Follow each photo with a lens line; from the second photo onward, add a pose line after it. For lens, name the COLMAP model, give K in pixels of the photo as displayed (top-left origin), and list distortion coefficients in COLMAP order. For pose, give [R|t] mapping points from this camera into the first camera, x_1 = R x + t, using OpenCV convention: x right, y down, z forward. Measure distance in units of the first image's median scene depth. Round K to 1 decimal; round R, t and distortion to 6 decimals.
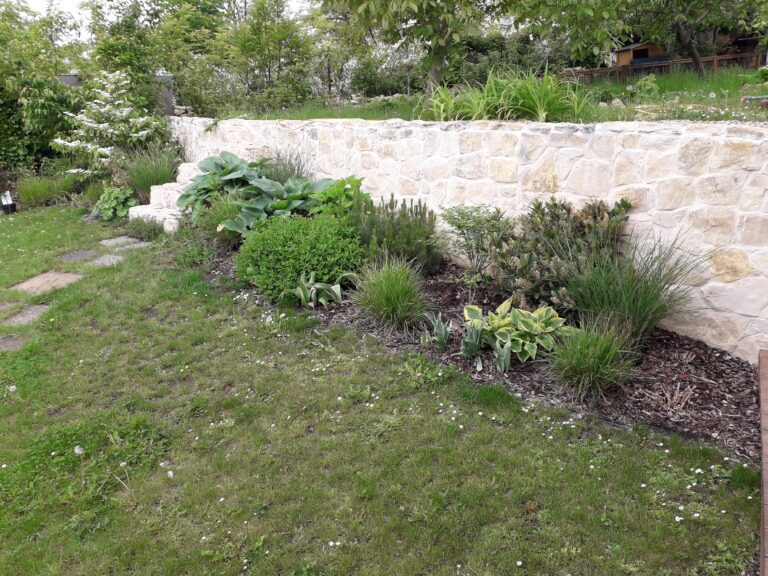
lens RADIAL K [[609.6, 0, 383.5], [0, 609.6, 288.8], [0, 0, 1]] dist [0.032687, -0.048639]
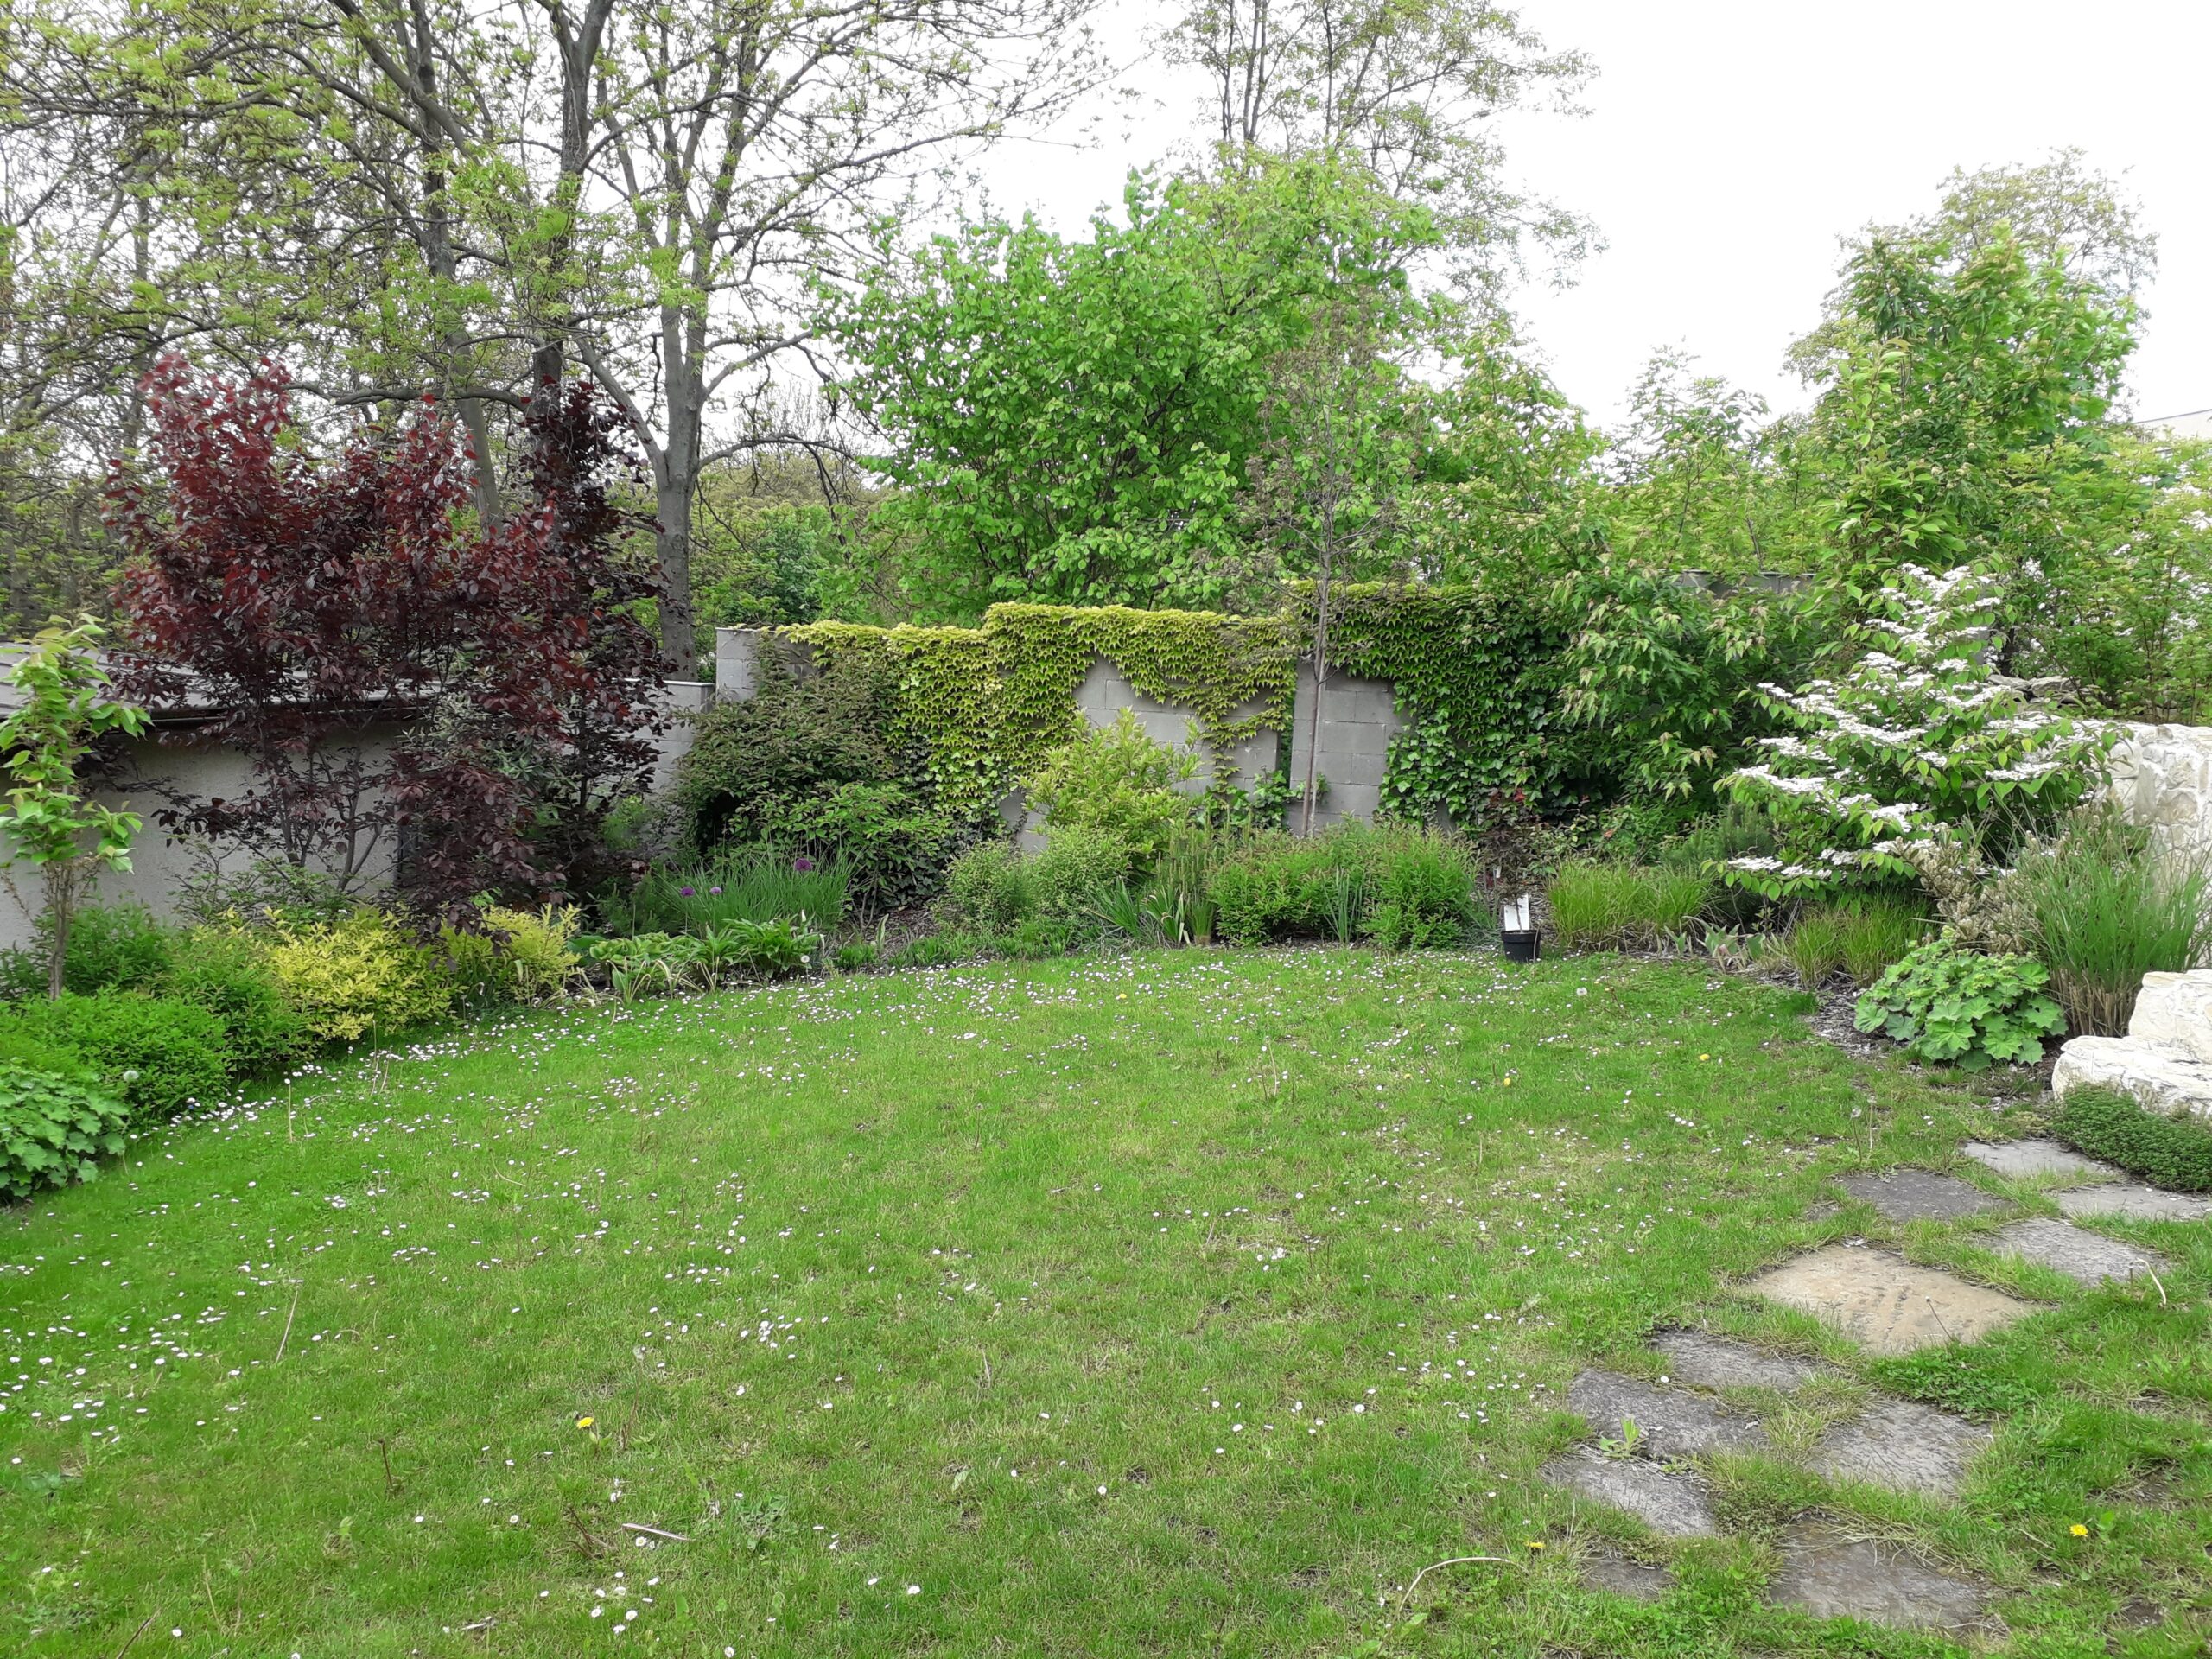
lens RADIAL K [[1755.9, 0, 1094.5], [0, 1755.9, 829.2], [0, 0, 1]] dist [0.032687, -0.048639]
pose [[0.800943, 0.116344, -0.587328, -0.255523], [-0.227813, 0.966376, -0.119241, -0.024977], [0.553707, 0.229307, 0.800517, 0.084968]]
